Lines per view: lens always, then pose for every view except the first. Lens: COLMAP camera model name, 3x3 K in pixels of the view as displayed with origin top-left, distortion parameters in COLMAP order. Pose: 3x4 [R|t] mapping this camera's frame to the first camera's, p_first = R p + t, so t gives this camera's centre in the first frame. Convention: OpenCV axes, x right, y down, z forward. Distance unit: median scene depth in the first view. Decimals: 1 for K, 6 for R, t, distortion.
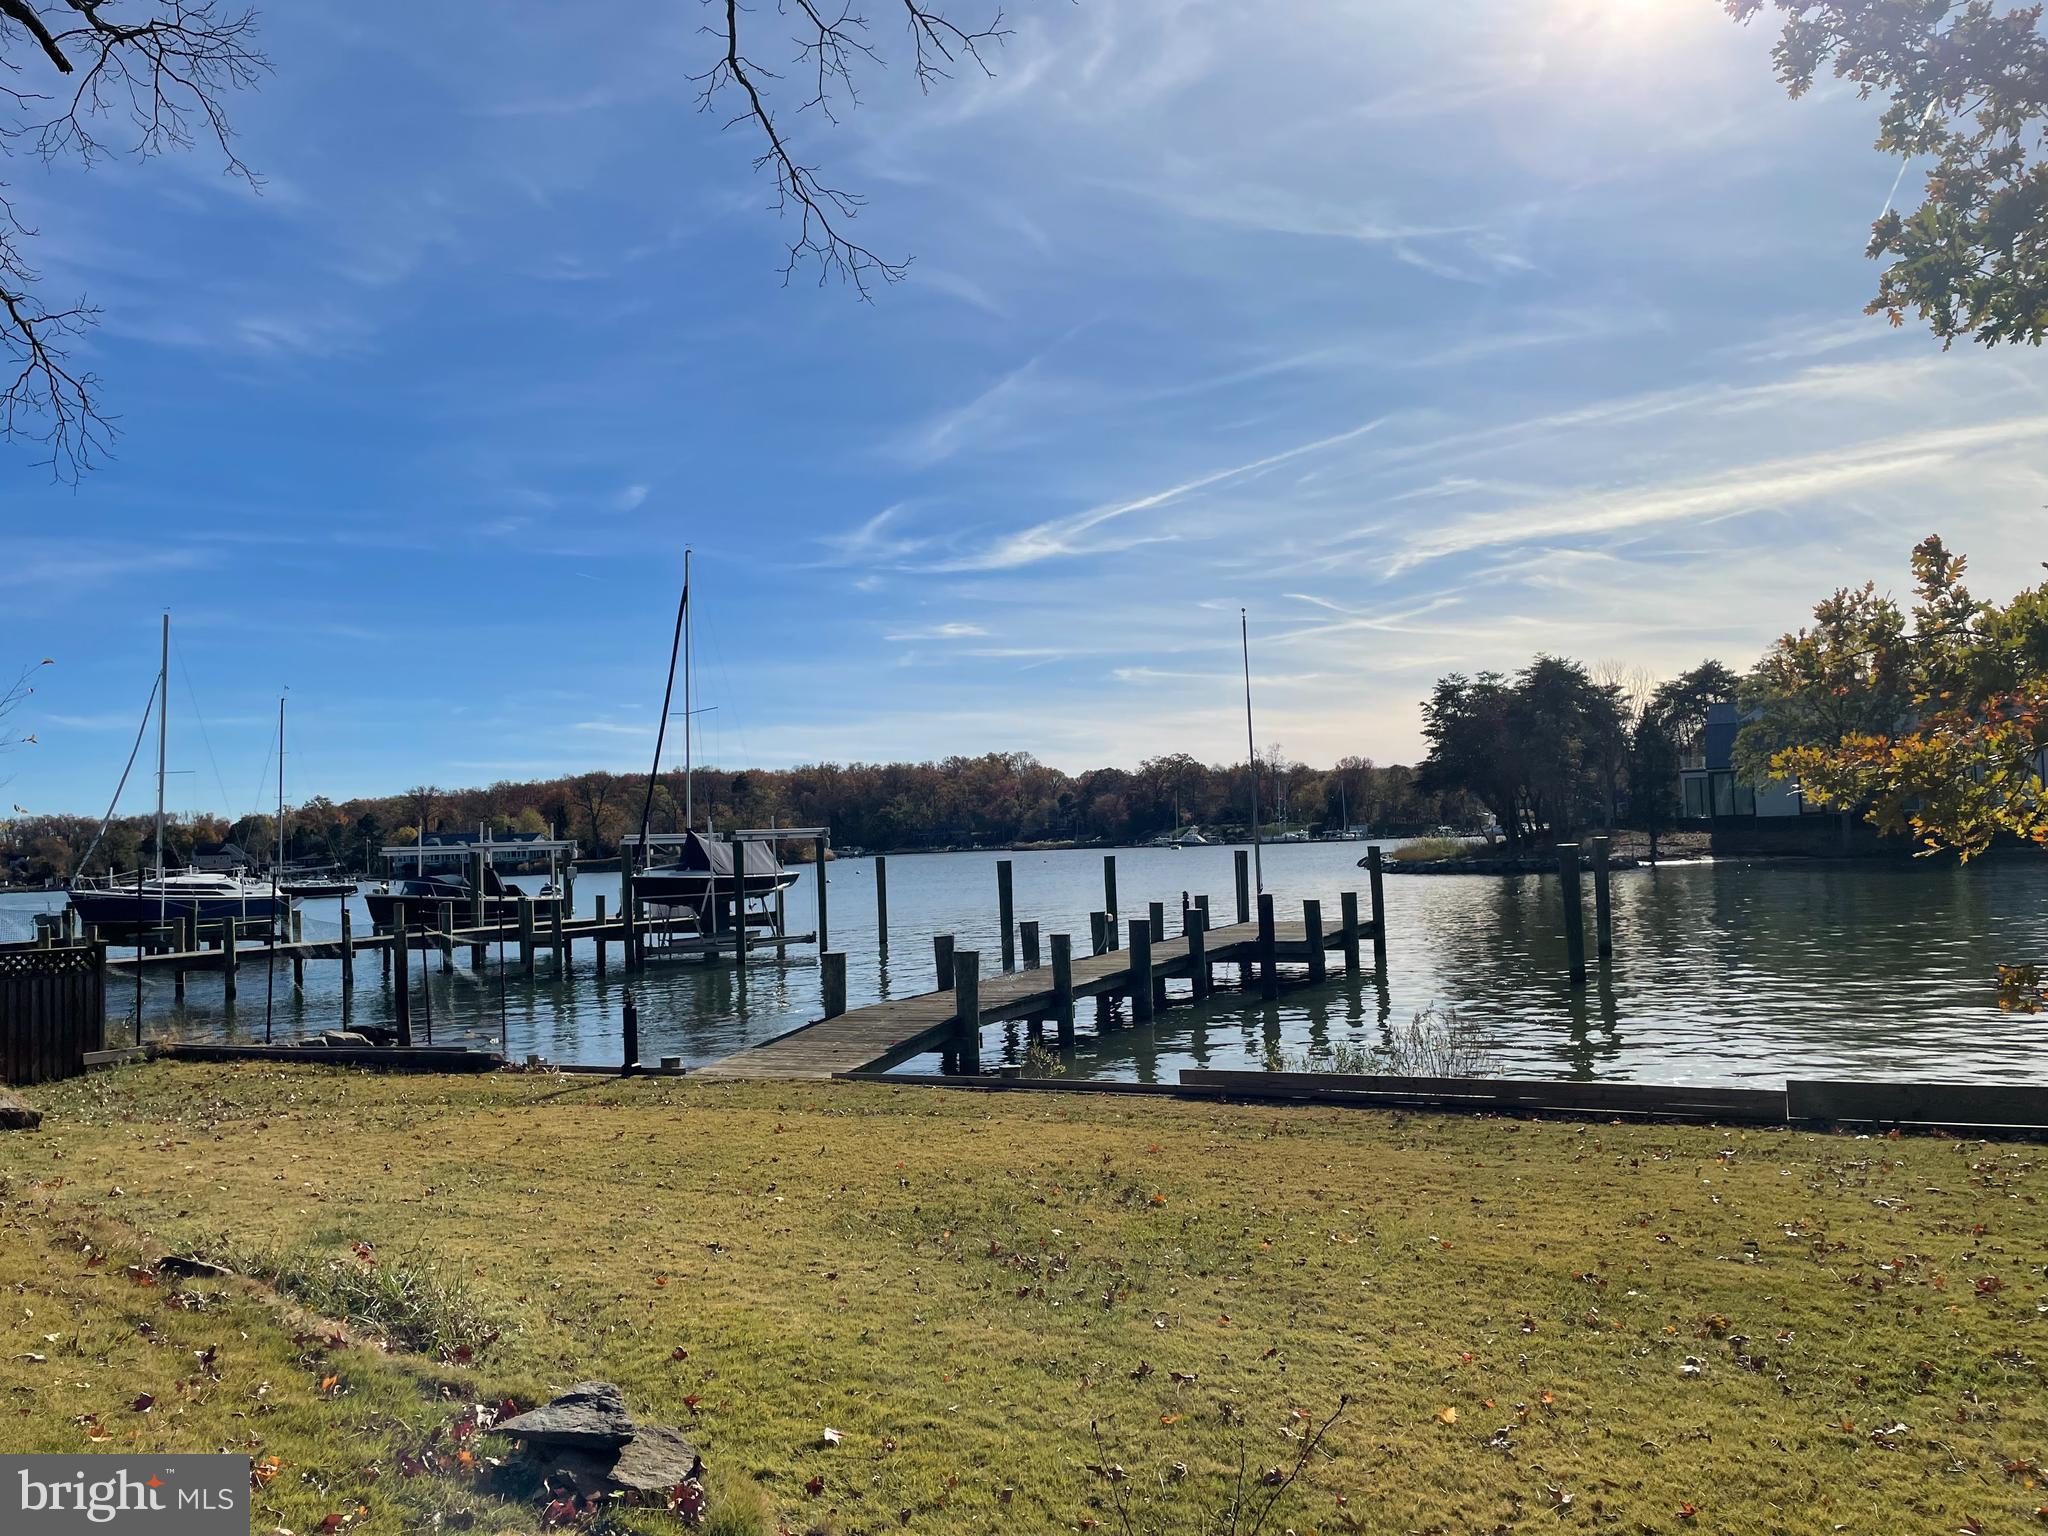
lens RADIAL K [[1669.2, 0, 1024.0], [0, 1669.2, 768.0], [0, 0, 1]] dist [0.098314, -0.158303]
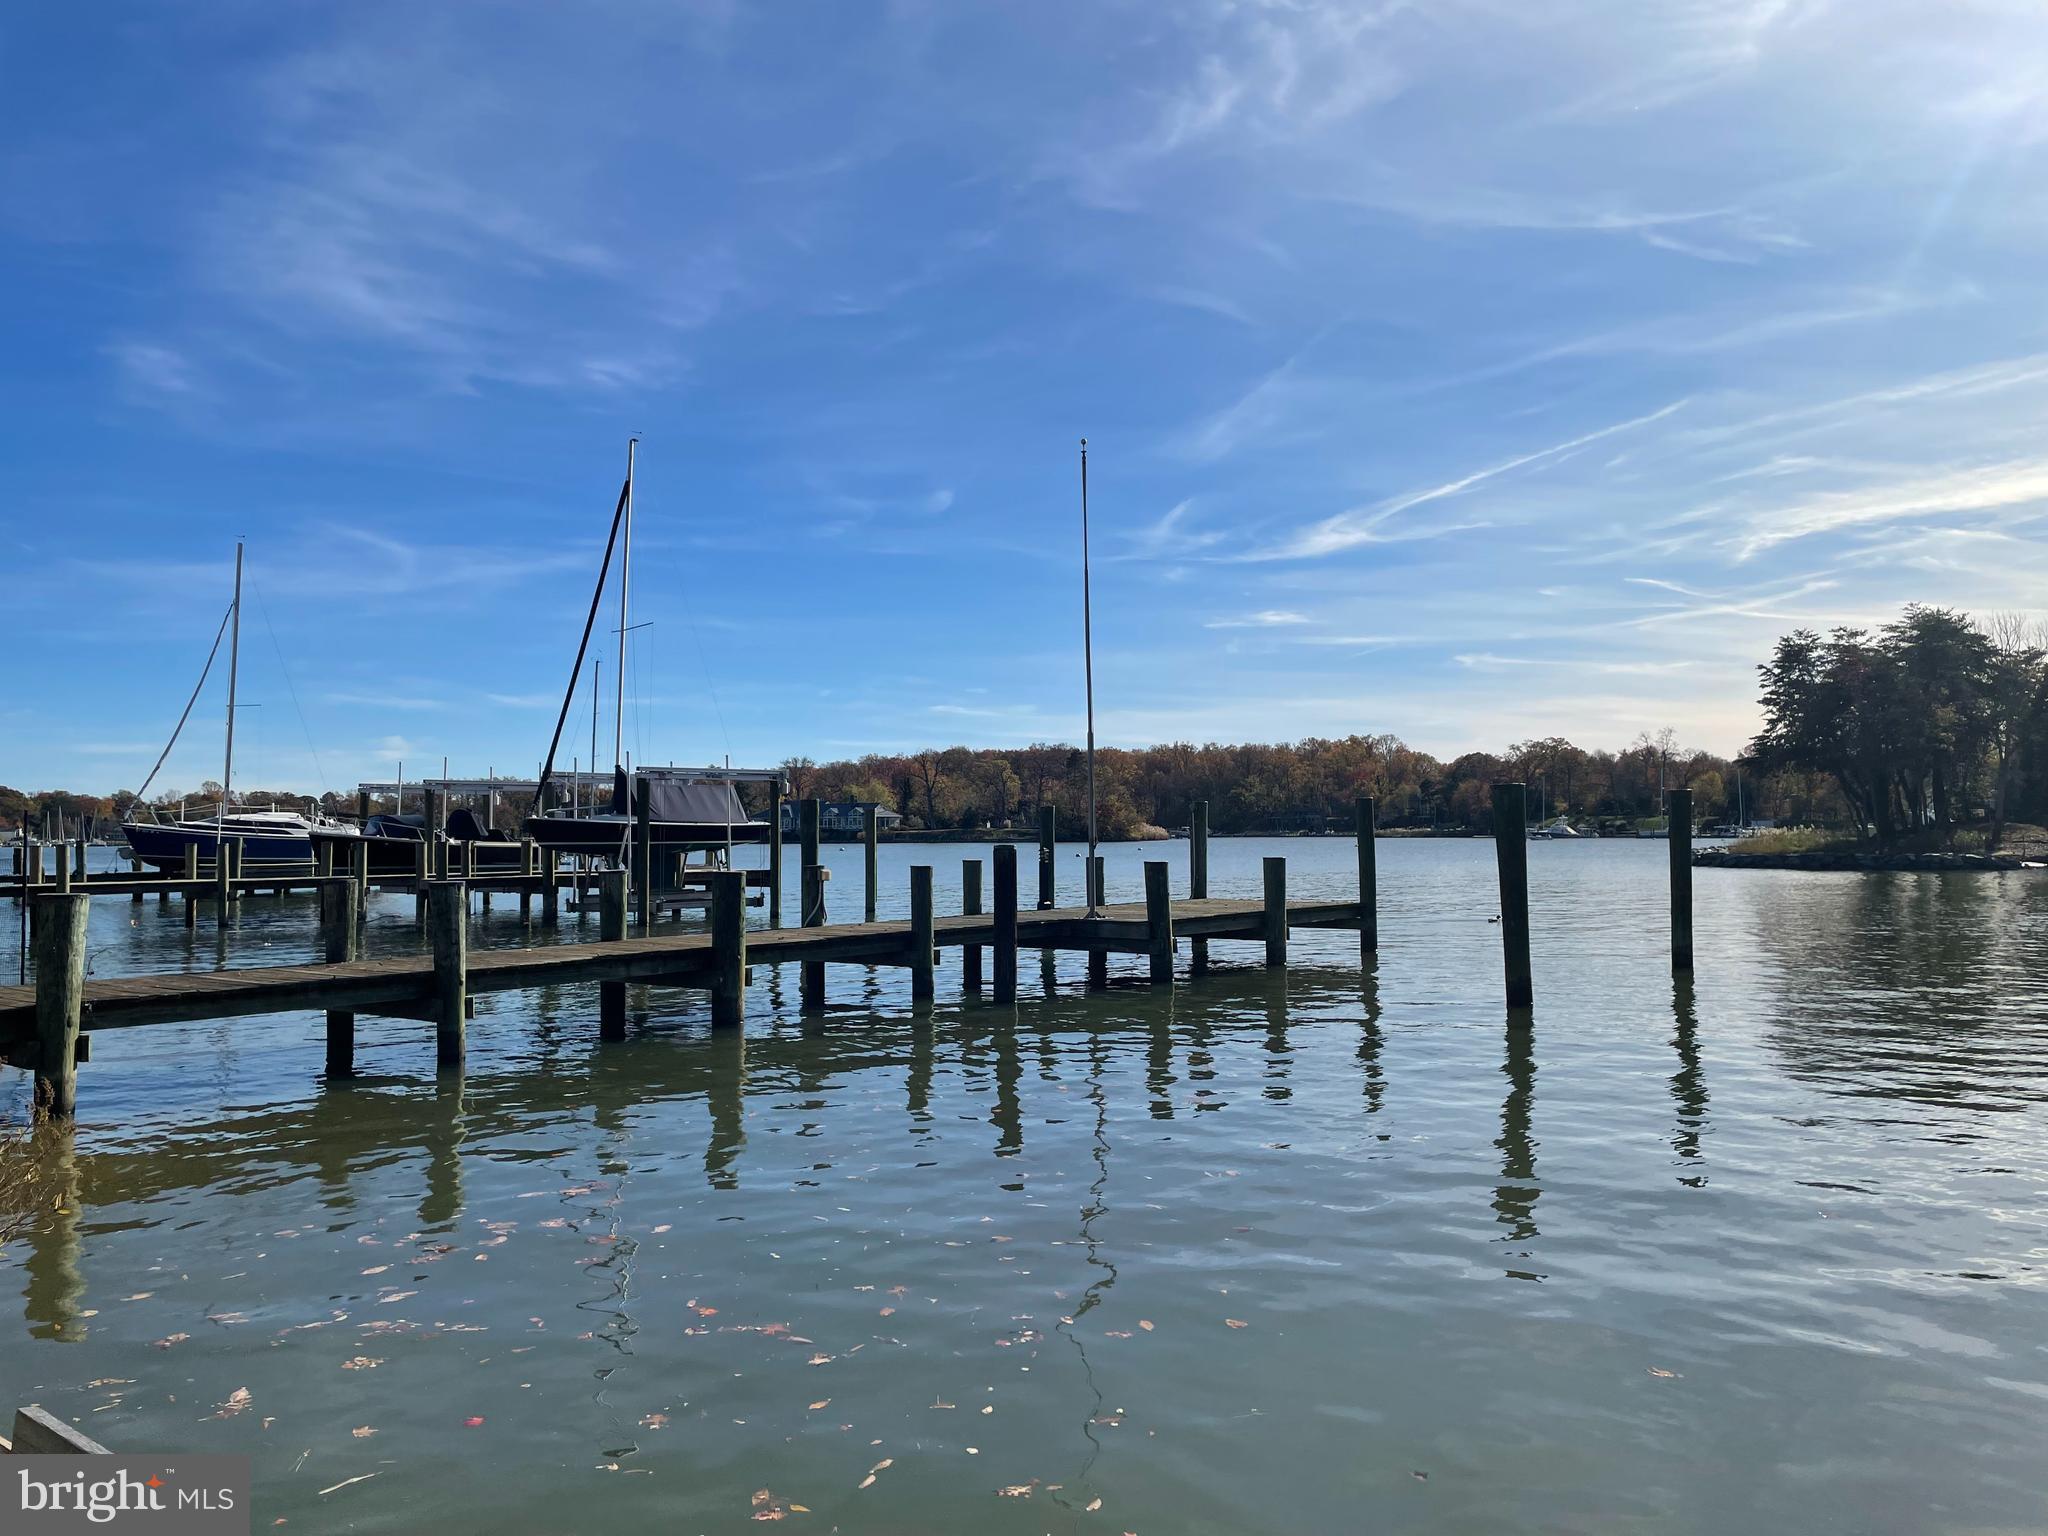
lens RADIAL K [[1669.2, 0, 1024.0], [0, 1669.2, 768.0], [0, 0, 1]] dist [0.098314, -0.158303]
pose [[0.963805, 0.023706, -0.265553, 0.097944], [-0.019872, 0.999656, 0.017117, -0.005155], [0.265867, -0.011220, 0.963944, -0.034975]]
